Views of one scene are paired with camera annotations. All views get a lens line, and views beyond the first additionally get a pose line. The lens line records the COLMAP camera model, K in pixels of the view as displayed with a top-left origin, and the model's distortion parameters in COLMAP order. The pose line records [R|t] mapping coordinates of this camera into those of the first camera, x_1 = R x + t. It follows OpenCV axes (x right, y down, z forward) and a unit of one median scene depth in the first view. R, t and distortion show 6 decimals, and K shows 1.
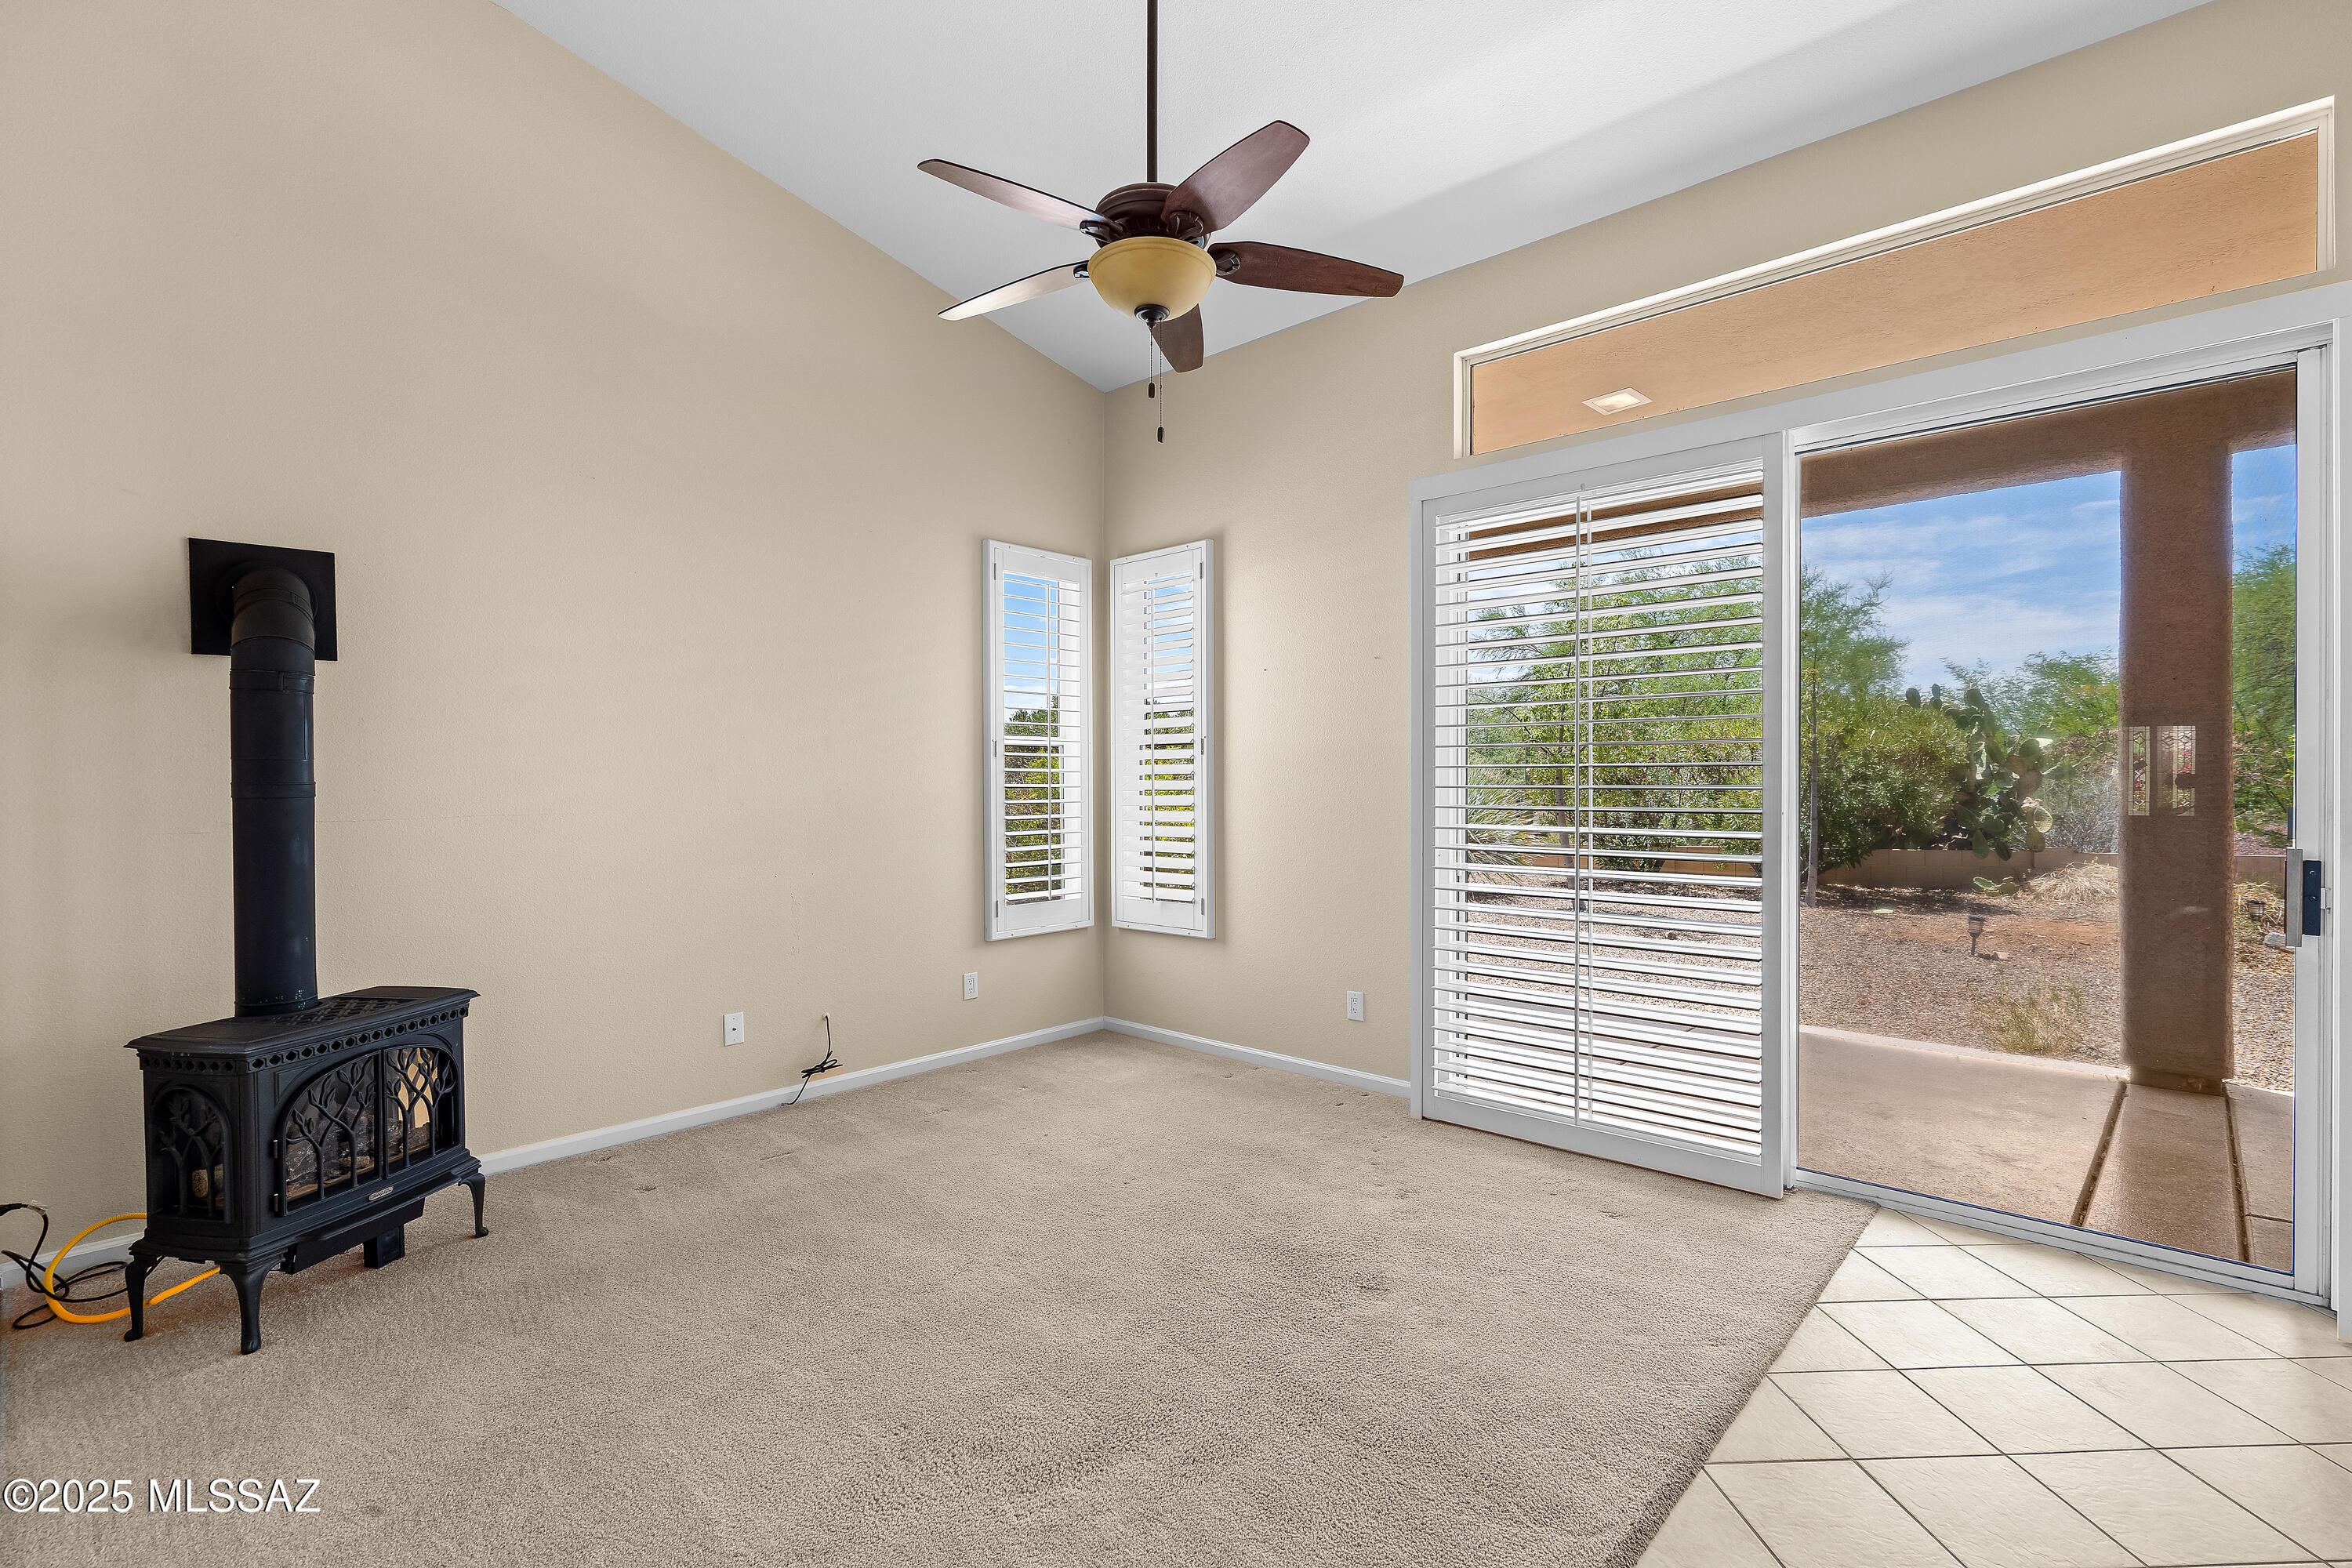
lens RADIAL K [[1093.3, 0, 1172.1], [0, 1093.3, 782.0], [0, 0, 1]] dist [-0.003794, 0.001308]
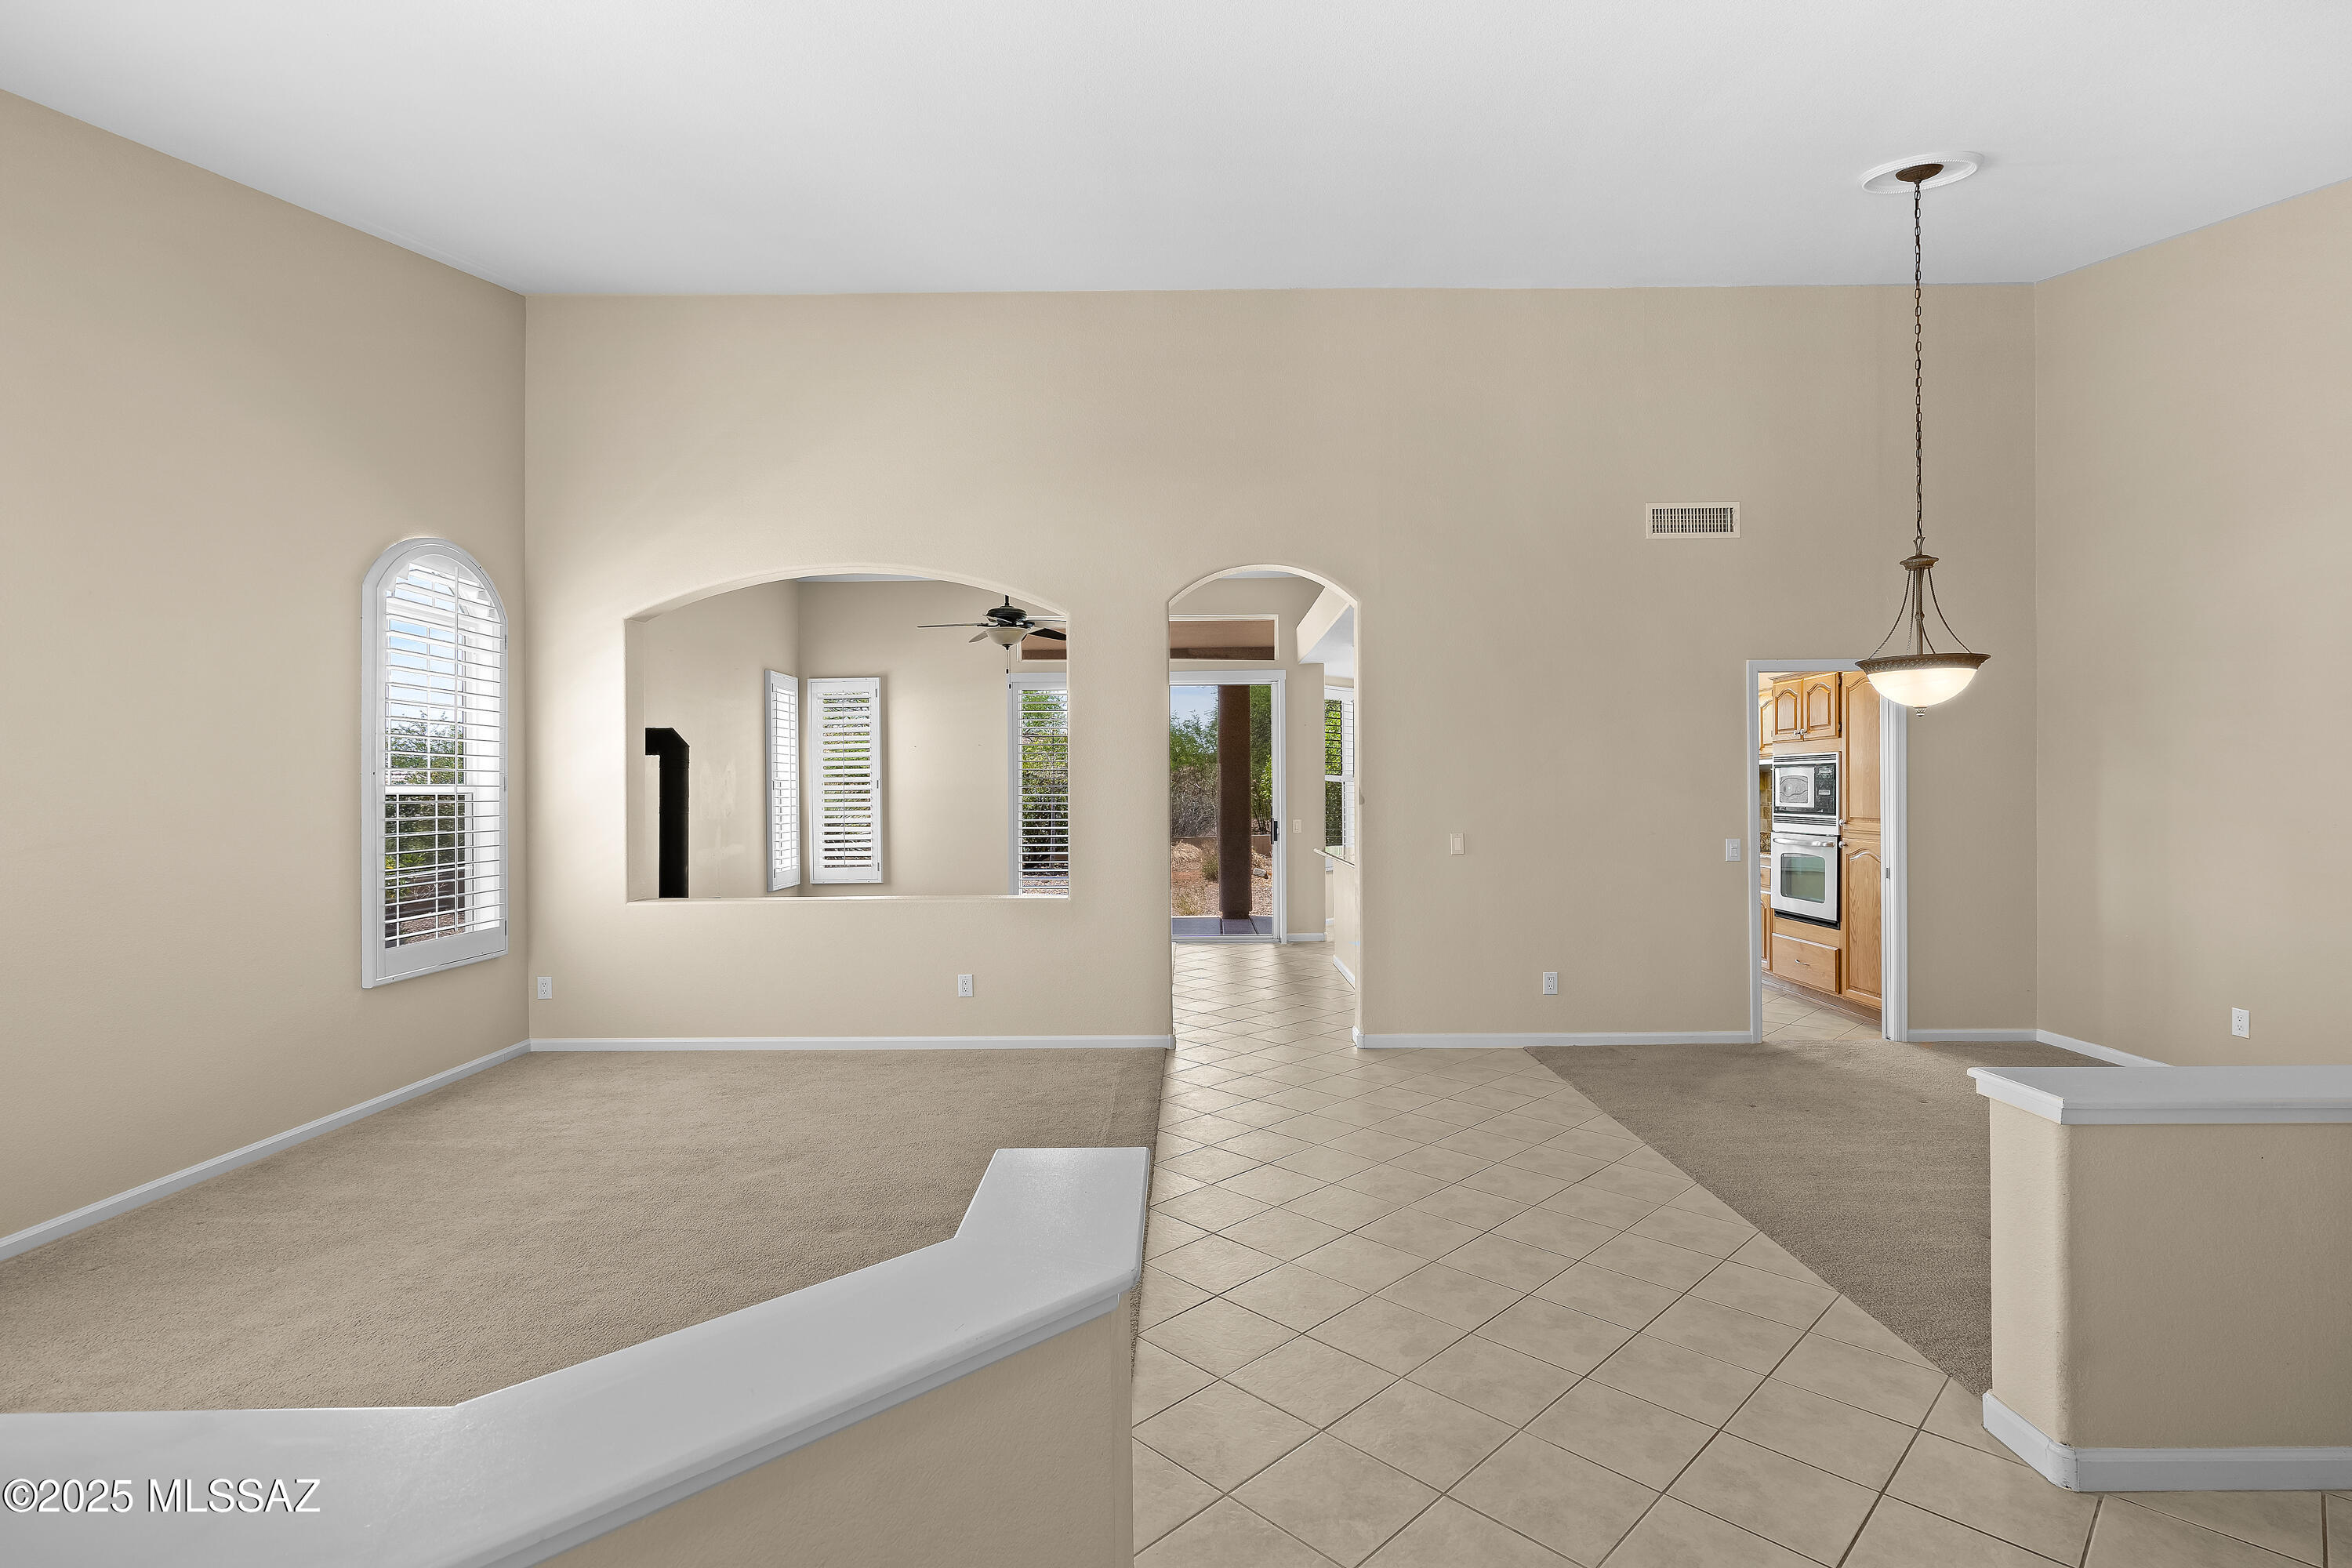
lens RADIAL K [[1093.3, 0, 1190.9], [0, 1093.3, 788.3], [0, 0, 1]] dist [-0.003794, 0.001308]
pose [[0.735480, -0.001953, 0.677544, -0.875414], [0.005474, 0.999980, -0.003059, -0.016157], [-0.677525, 0.005959, 0.735476, -0.800819]]
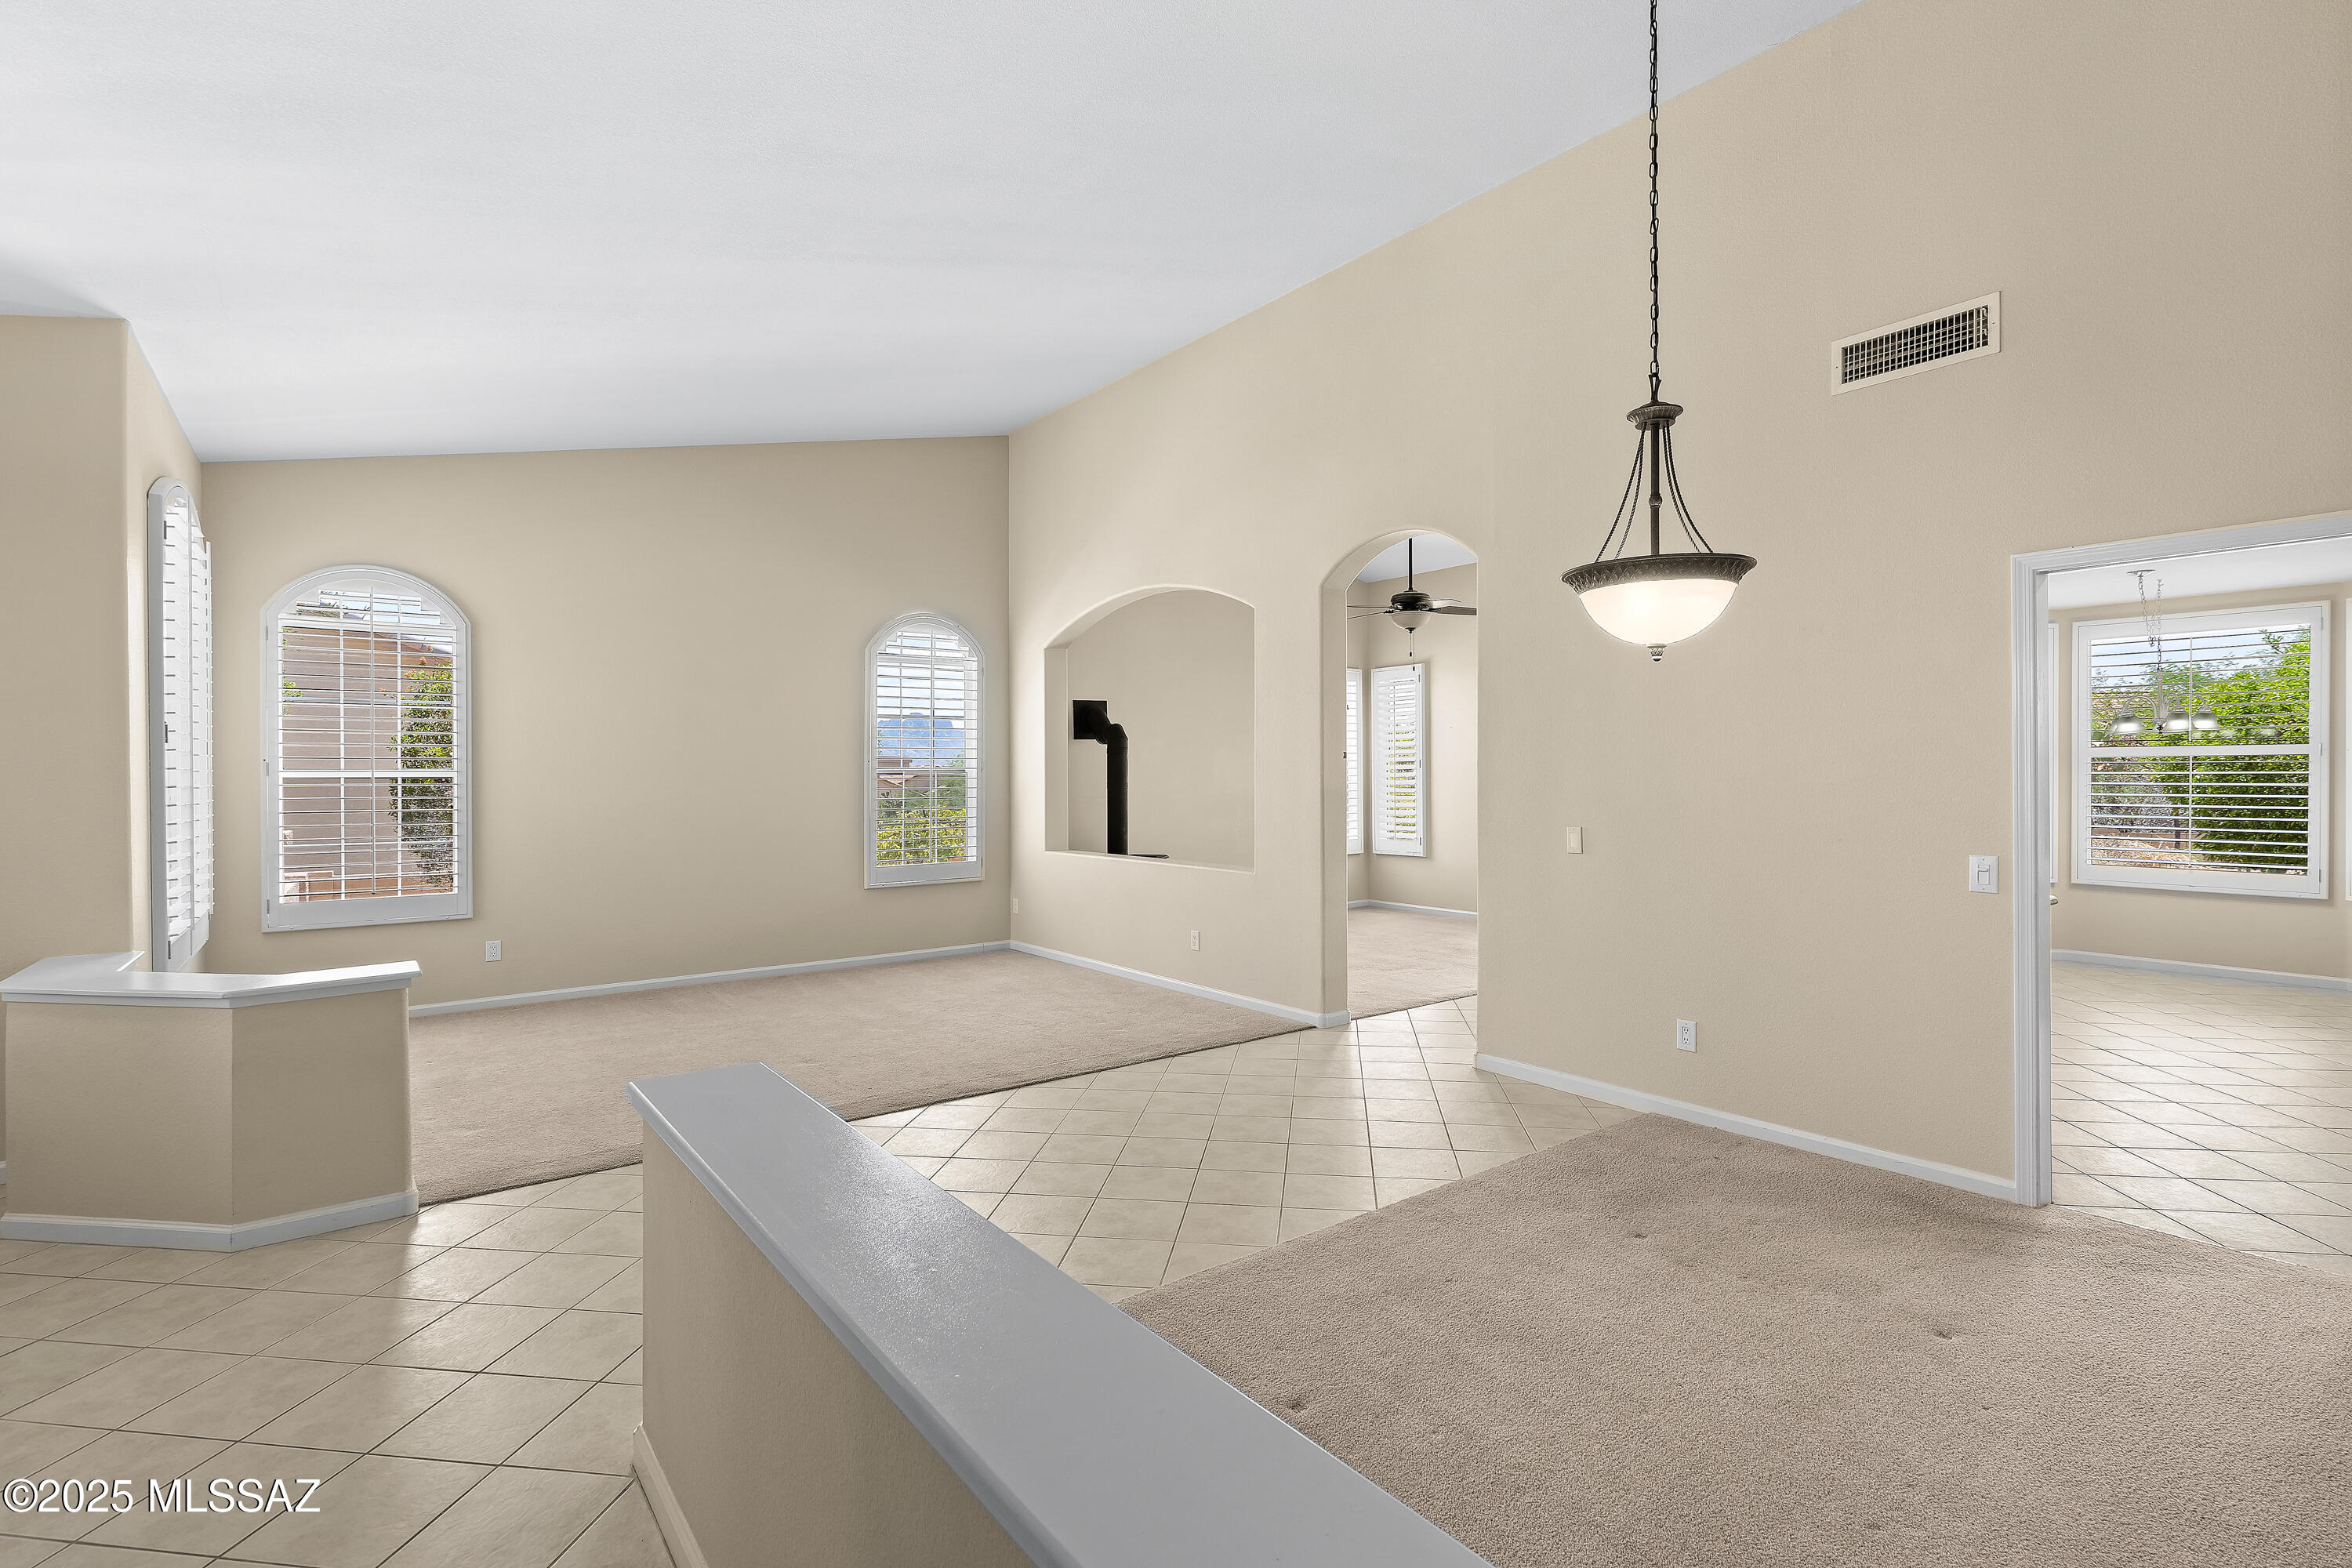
lens RADIAL K [[1093.3, 0, 1161.0], [0, 1093.3, 776.0], [0, 0, 1]] dist [-0.003794, 0.001308]
pose [[0.984085, -0.003697, -0.177657, -0.086146], [0.004472, 0.999982, 0.003966, -0.019413], [0.177640, -0.004697, 0.984084, -1.109125]]
